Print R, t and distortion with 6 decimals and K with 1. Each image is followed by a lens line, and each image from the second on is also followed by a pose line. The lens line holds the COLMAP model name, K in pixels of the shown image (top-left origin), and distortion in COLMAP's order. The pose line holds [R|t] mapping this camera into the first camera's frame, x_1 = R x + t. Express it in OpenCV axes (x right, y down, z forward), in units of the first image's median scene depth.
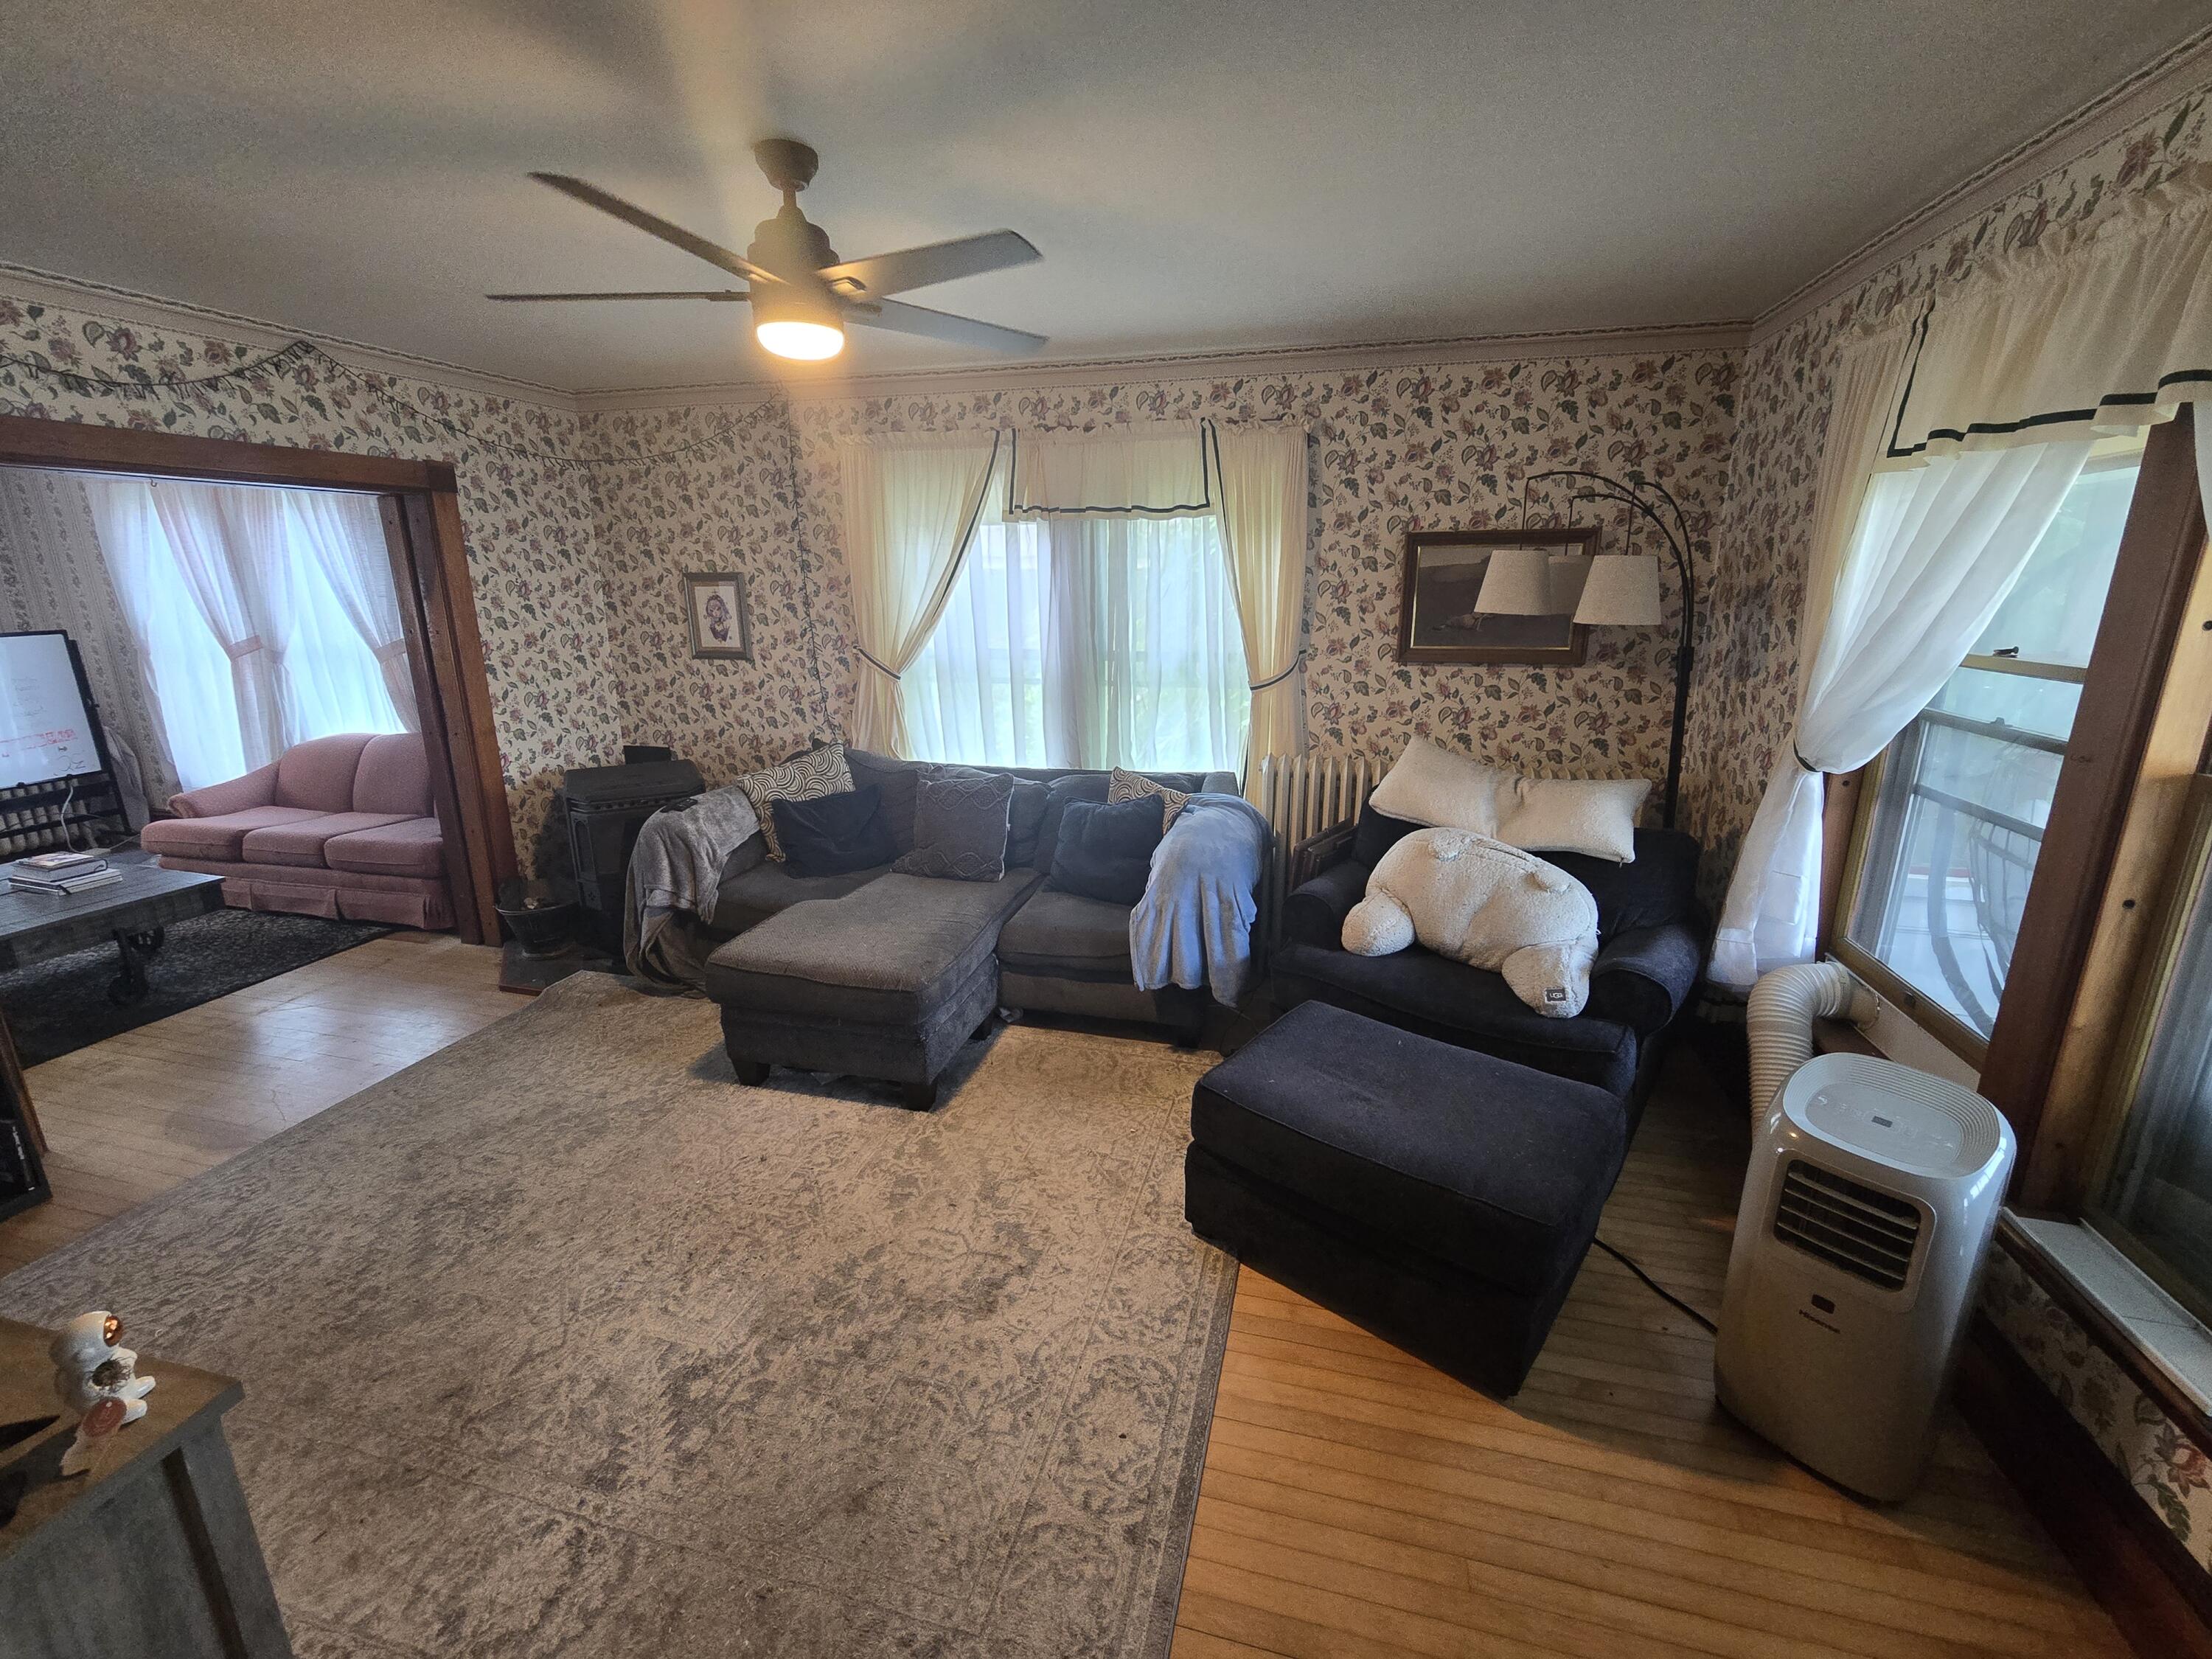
lens RADIAL K [[920.2, 0, 1103.7], [0, 920.2, 822.3], [0, 0, 1]] dist [0.003136, -0.000565]
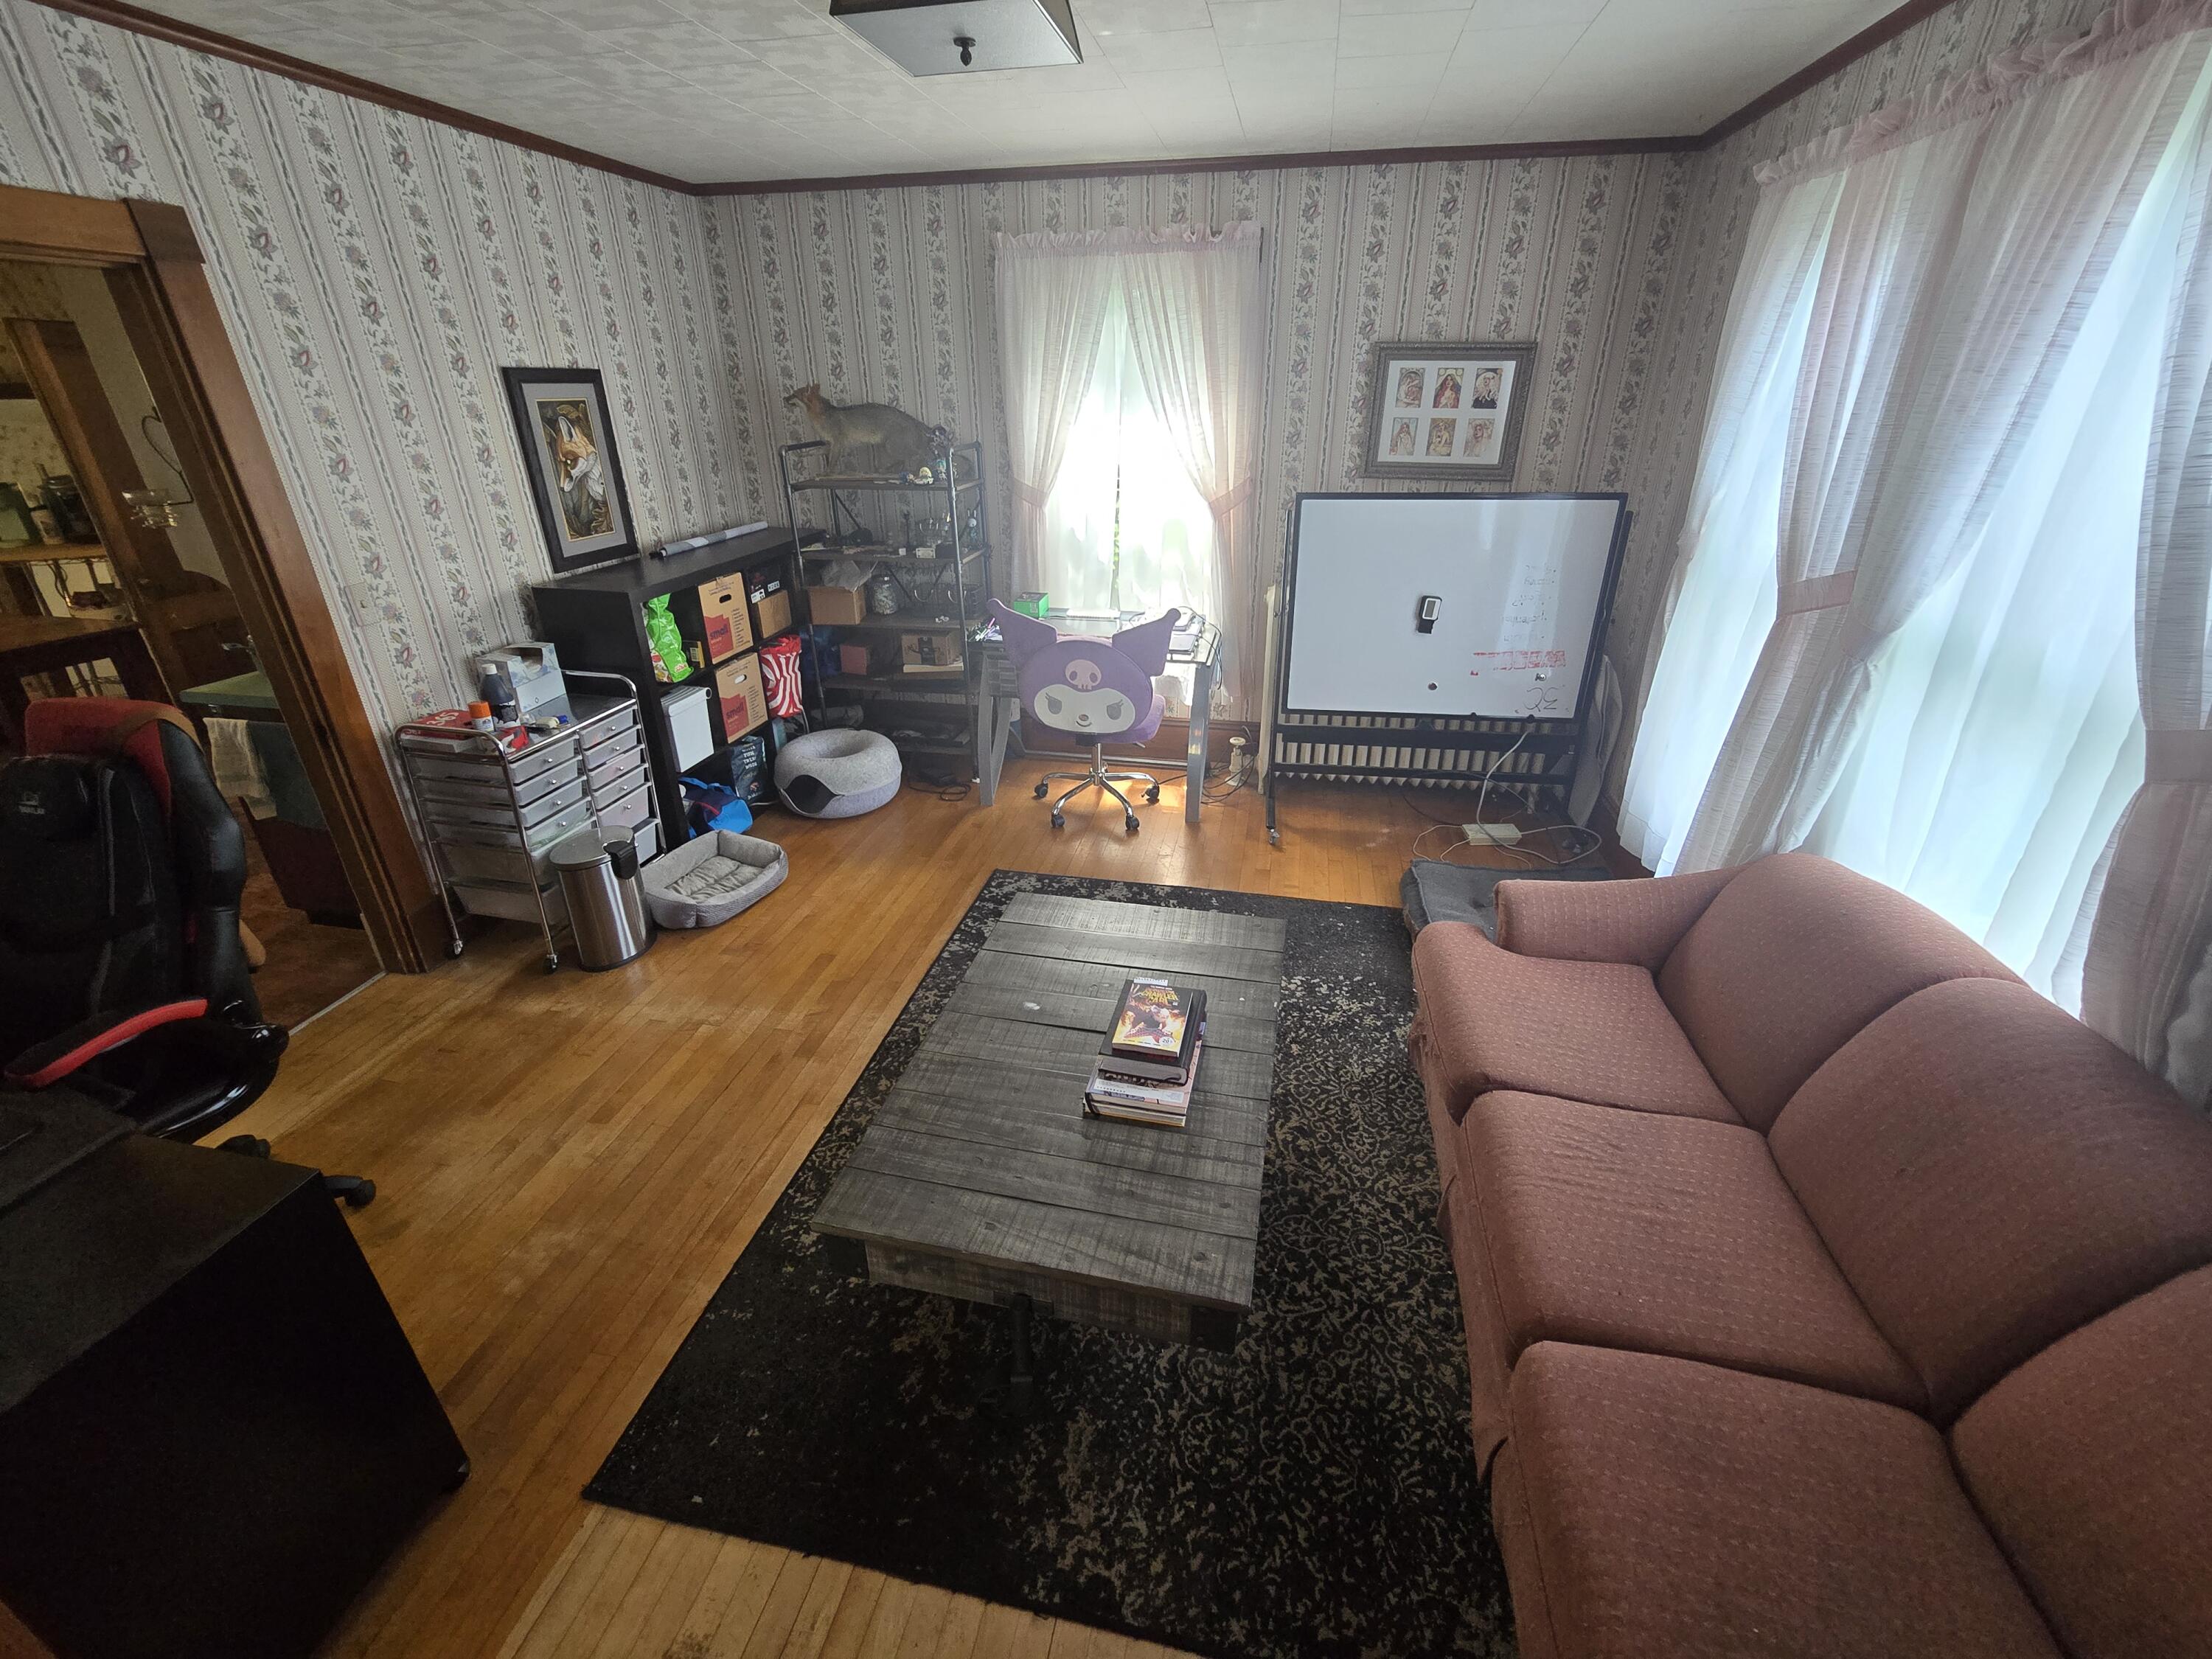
lens RADIAL K [[920.2, 0, 1111.8], [0, 920.2, 809.3], [0, 0, 1]] dist [0.003136, -0.000565]
pose [[0.060766, 0.422439, -0.904352, -0.625571], [-0.250151, 0.883558, 0.395917, -0.218075], [0.966298, 0.202166, 0.159364, 0.753343]]
